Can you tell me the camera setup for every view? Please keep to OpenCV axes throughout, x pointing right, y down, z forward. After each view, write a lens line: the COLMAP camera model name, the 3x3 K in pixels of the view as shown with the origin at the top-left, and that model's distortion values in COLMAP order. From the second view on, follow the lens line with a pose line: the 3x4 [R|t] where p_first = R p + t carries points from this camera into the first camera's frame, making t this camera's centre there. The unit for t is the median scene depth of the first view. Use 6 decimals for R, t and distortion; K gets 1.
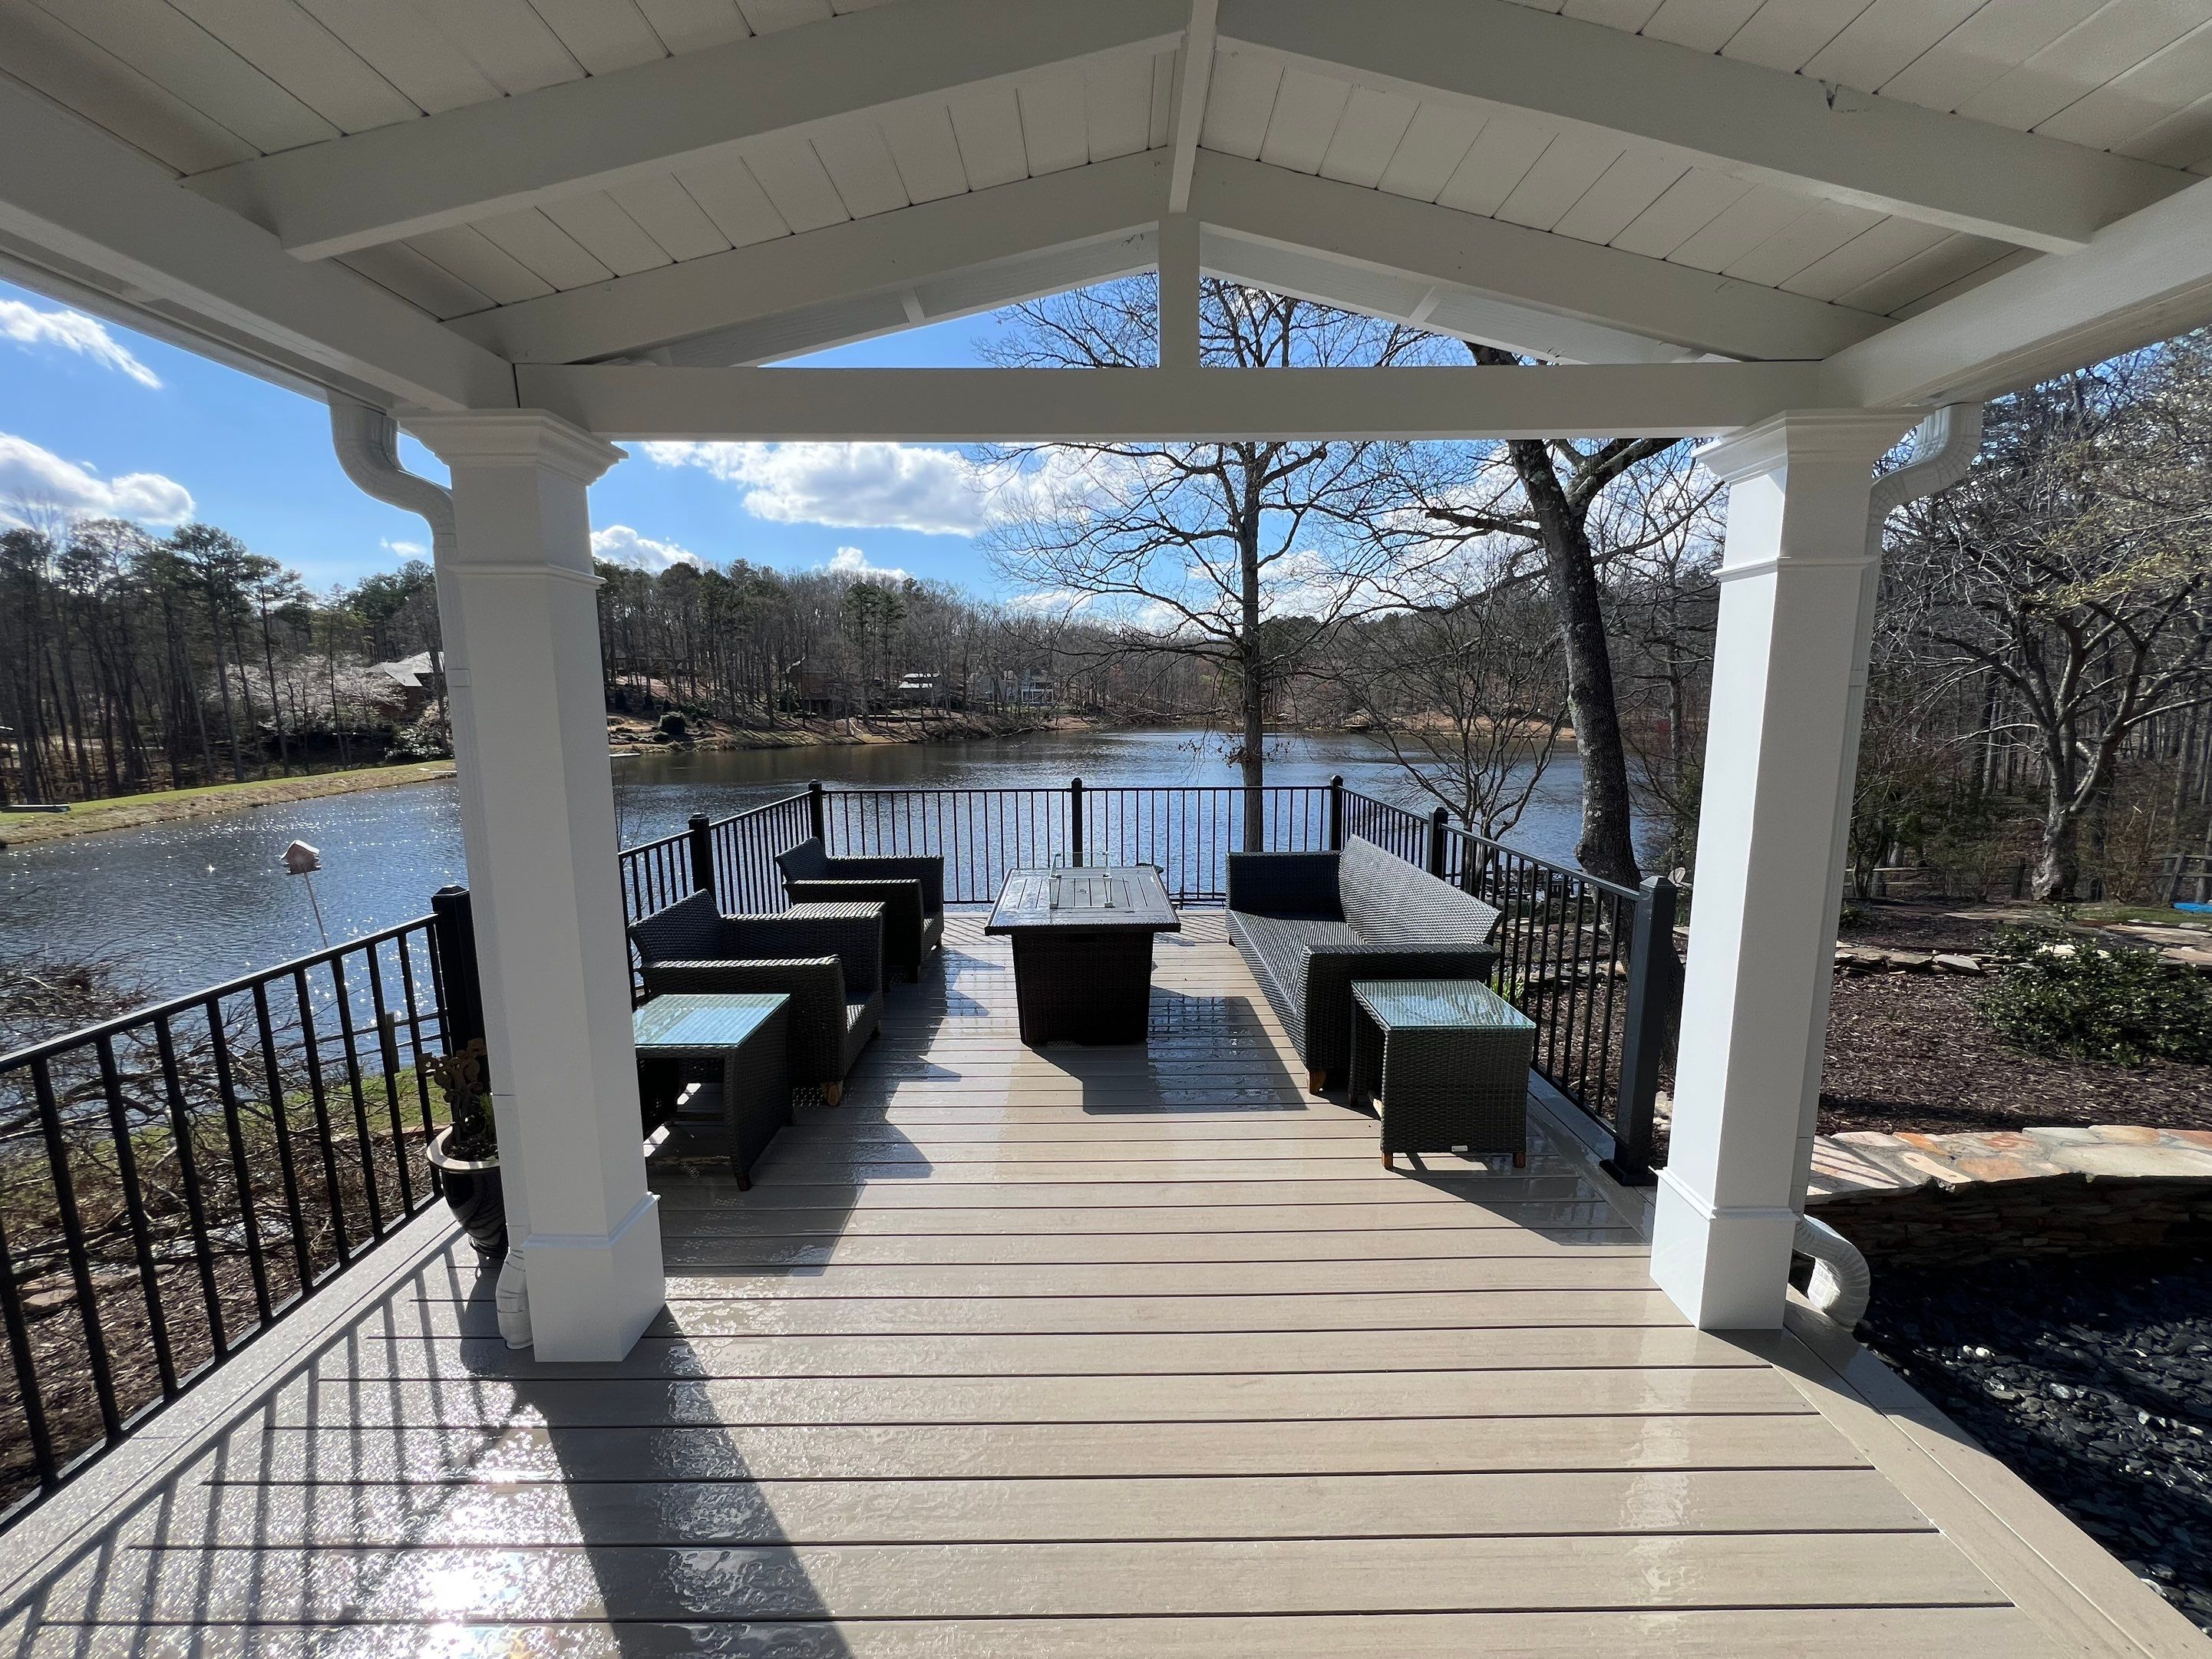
lens RADIAL K [[884.8, 0, 1111.6], [0, 884.8, 833.2], [0, 0, 1]] dist [-0.002660, 0.001200]
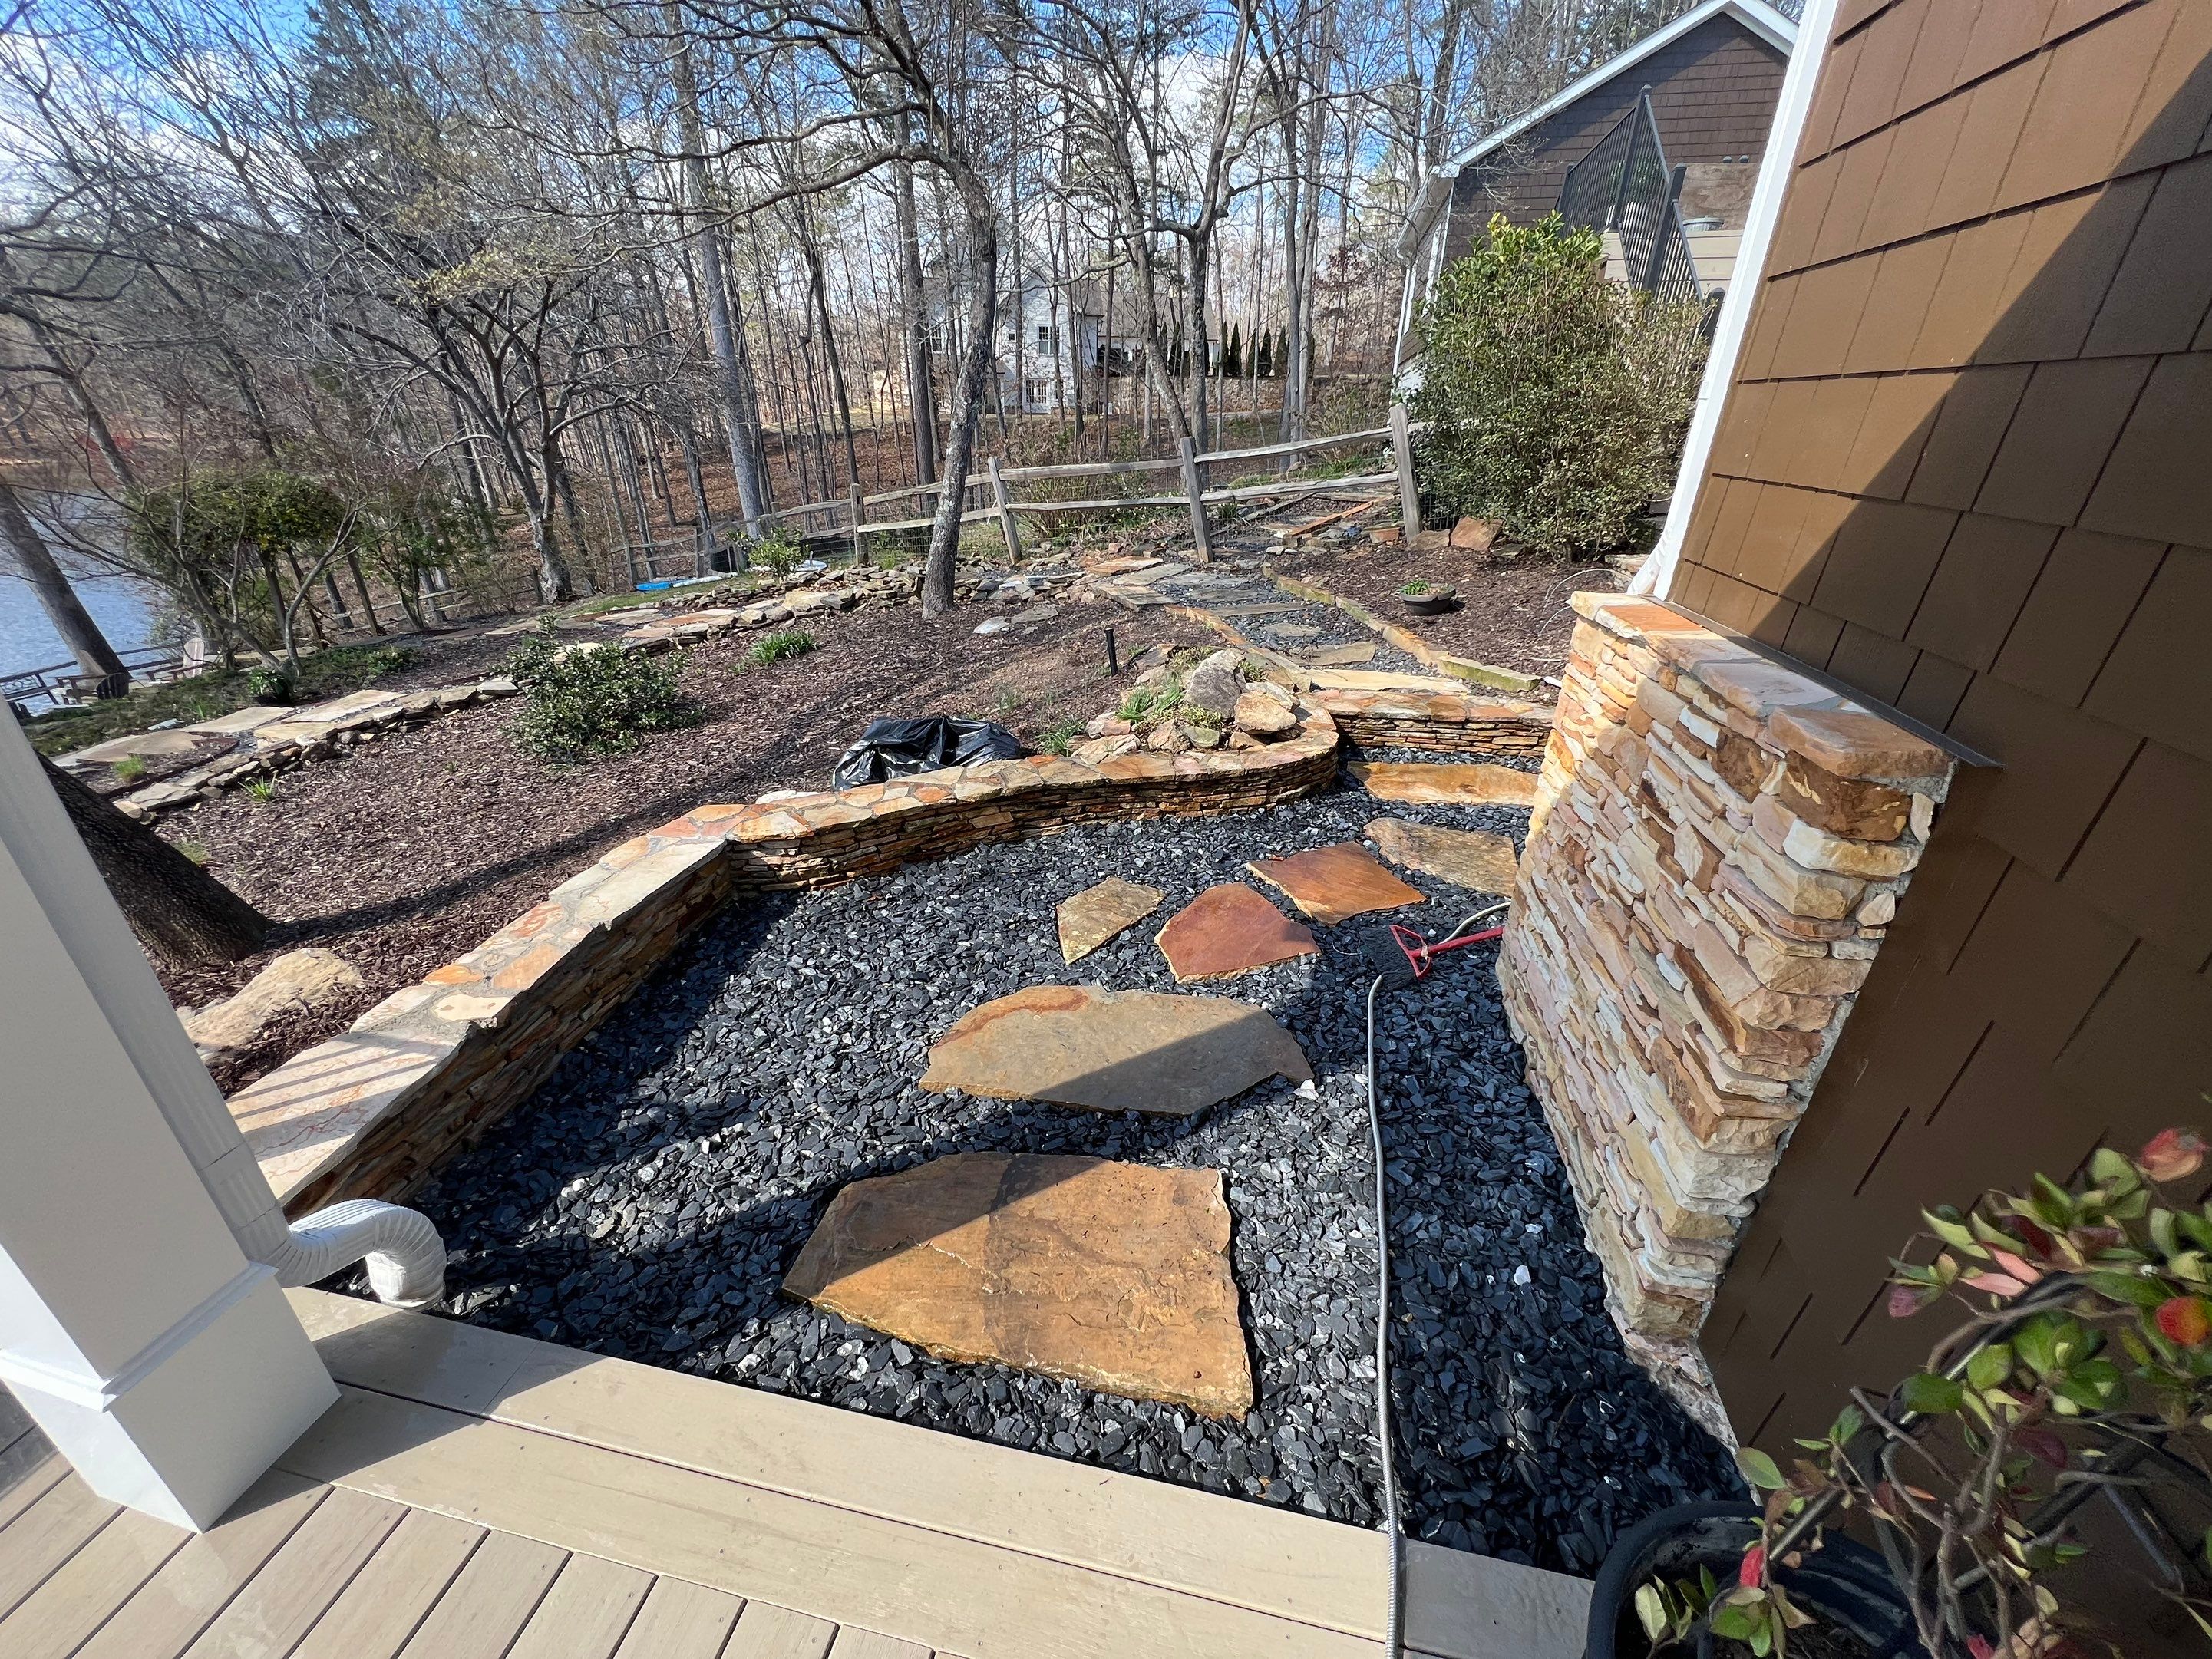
lens RADIAL K [[884.8, 0, 1105.1], [0, 884.8, 834.3], [0, 0, 1]] dist [-0.002660, 0.001200]
pose [[0.212586, -0.410272, 0.886839, 0.389209], [0.132794, 0.911295, 0.389753, -0.009740], [-0.968077, 0.034910, 0.248210, 0.216888]]
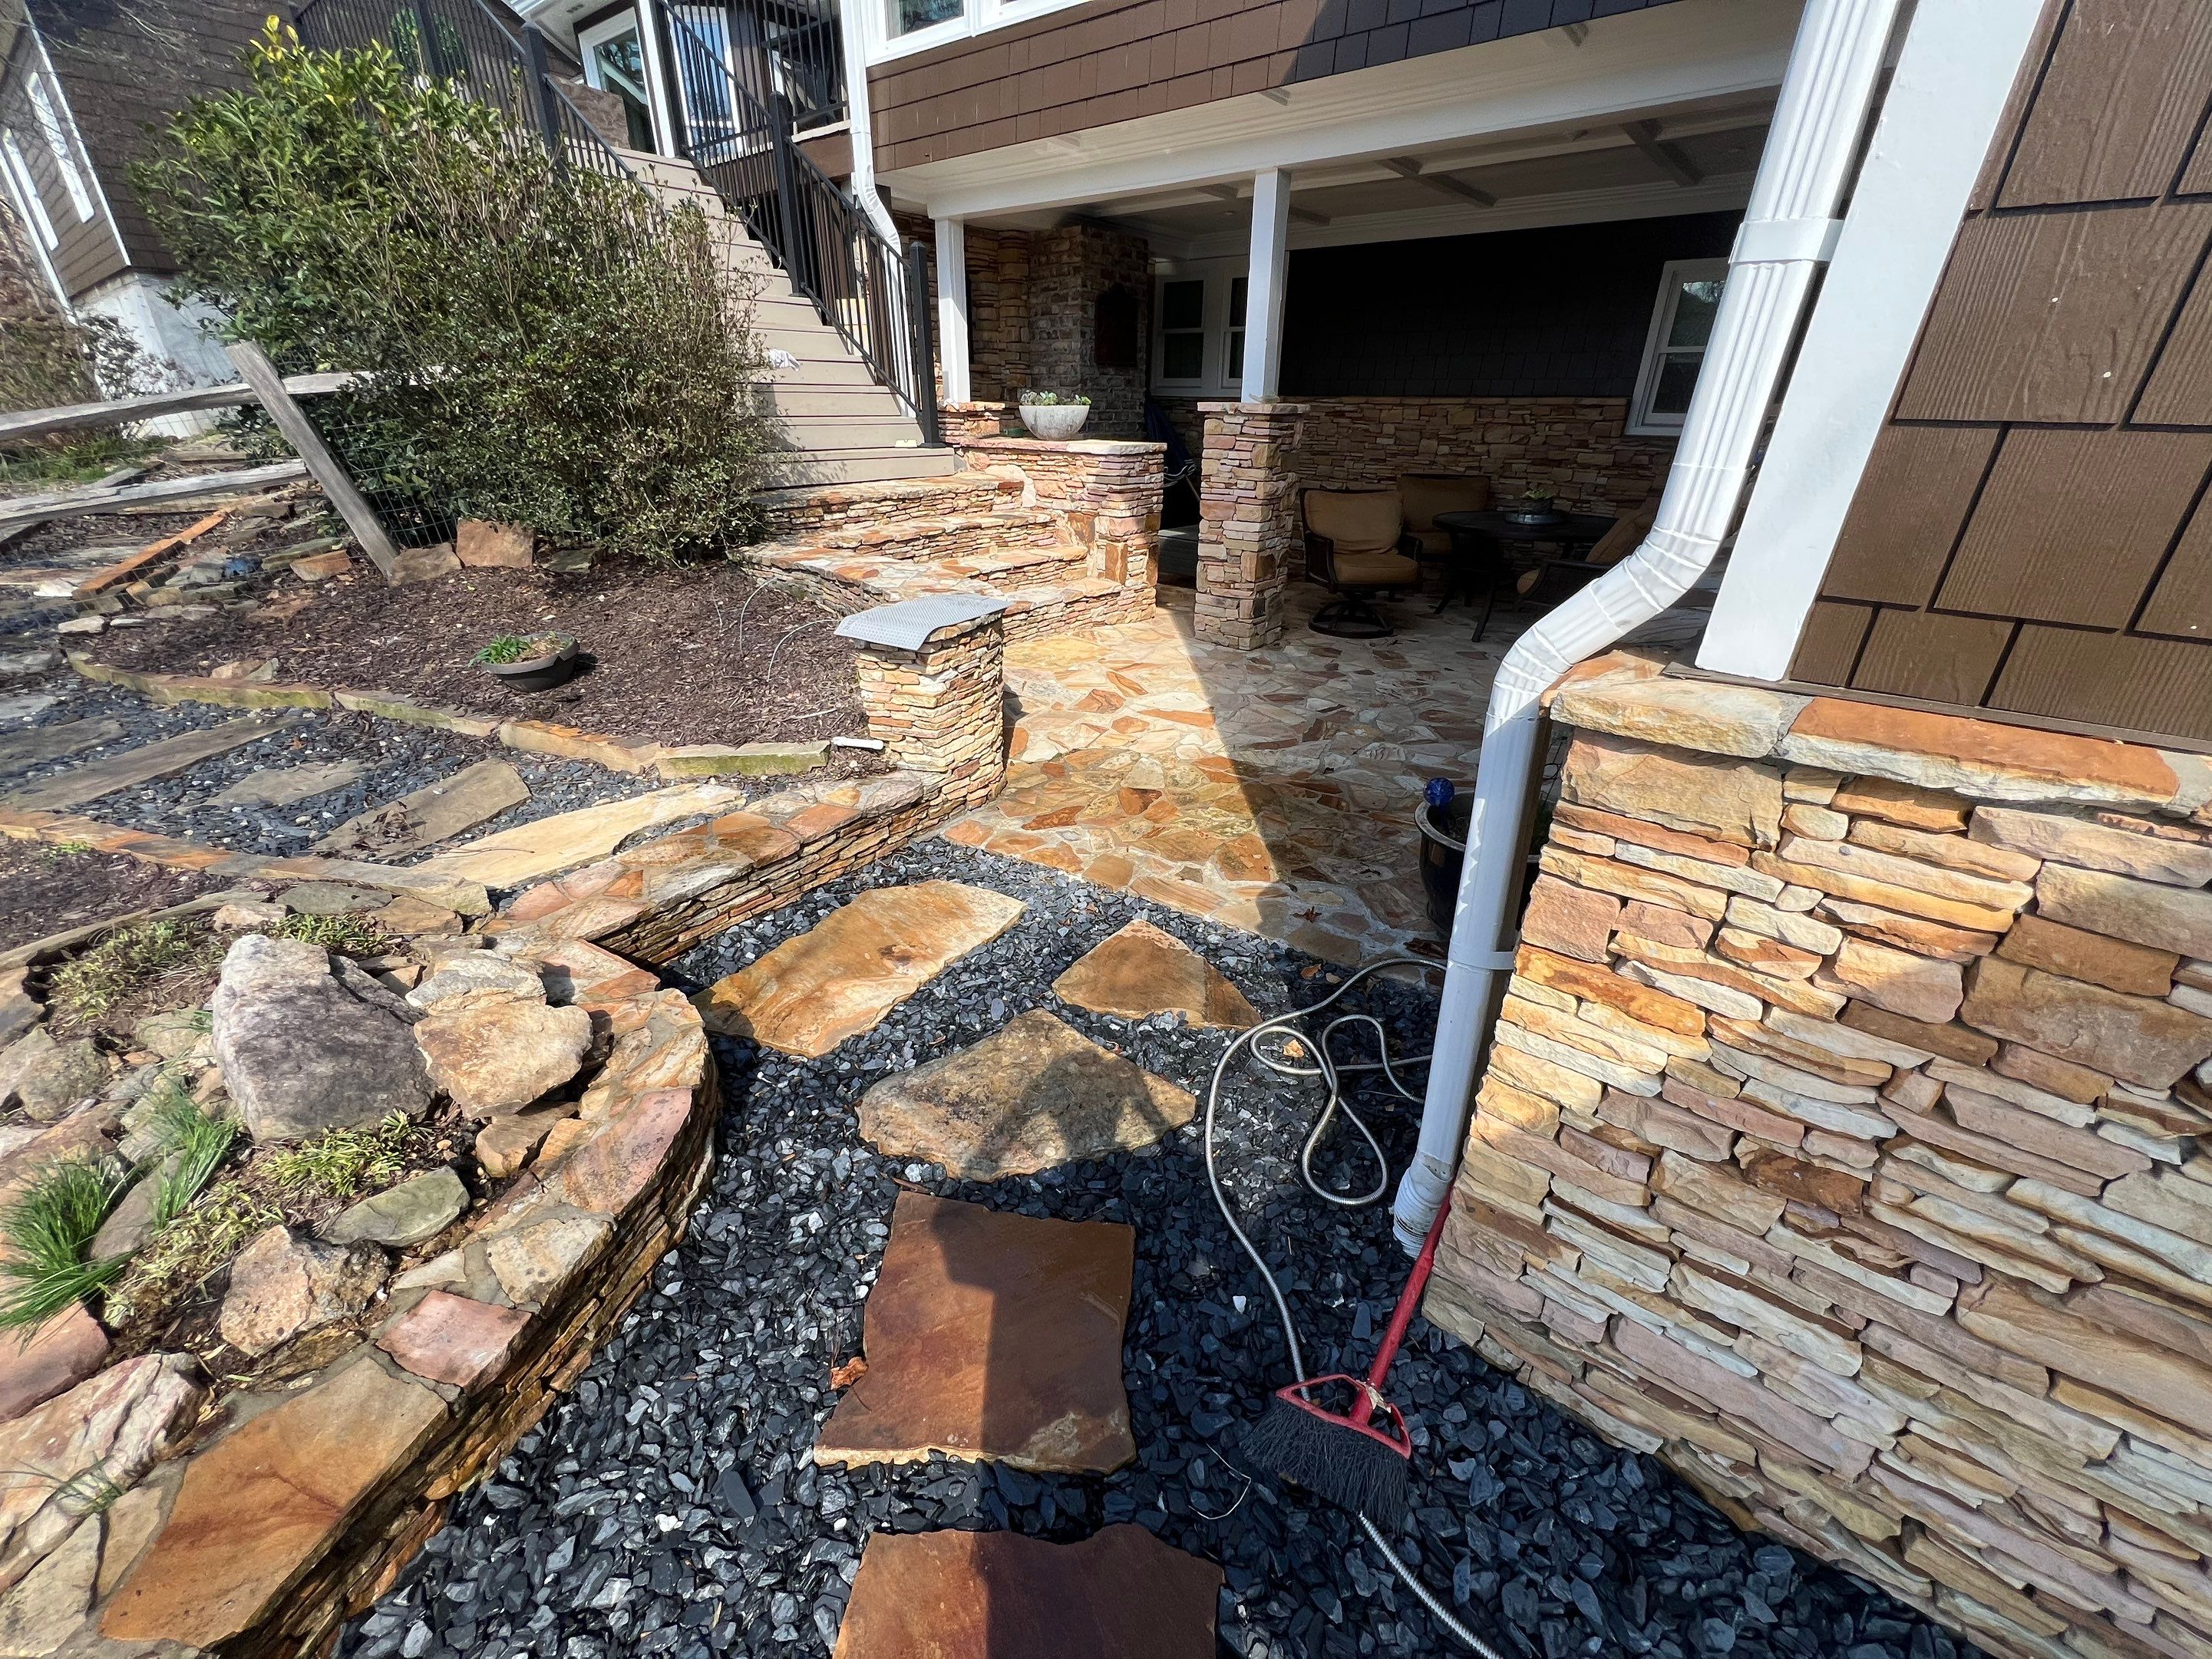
lens RADIAL K [[884.8, 0, 1099.1], [0, 884.8, 829.7], [0, 0, 1]] dist [-0.002660, 0.001200]
pose [[-0.774747, -0.278610, 0.567577, 1.128745], [0.086157, 0.842785, 0.531309, -0.006193], [-0.626374, 0.460531, -0.628941, 0.367301]]
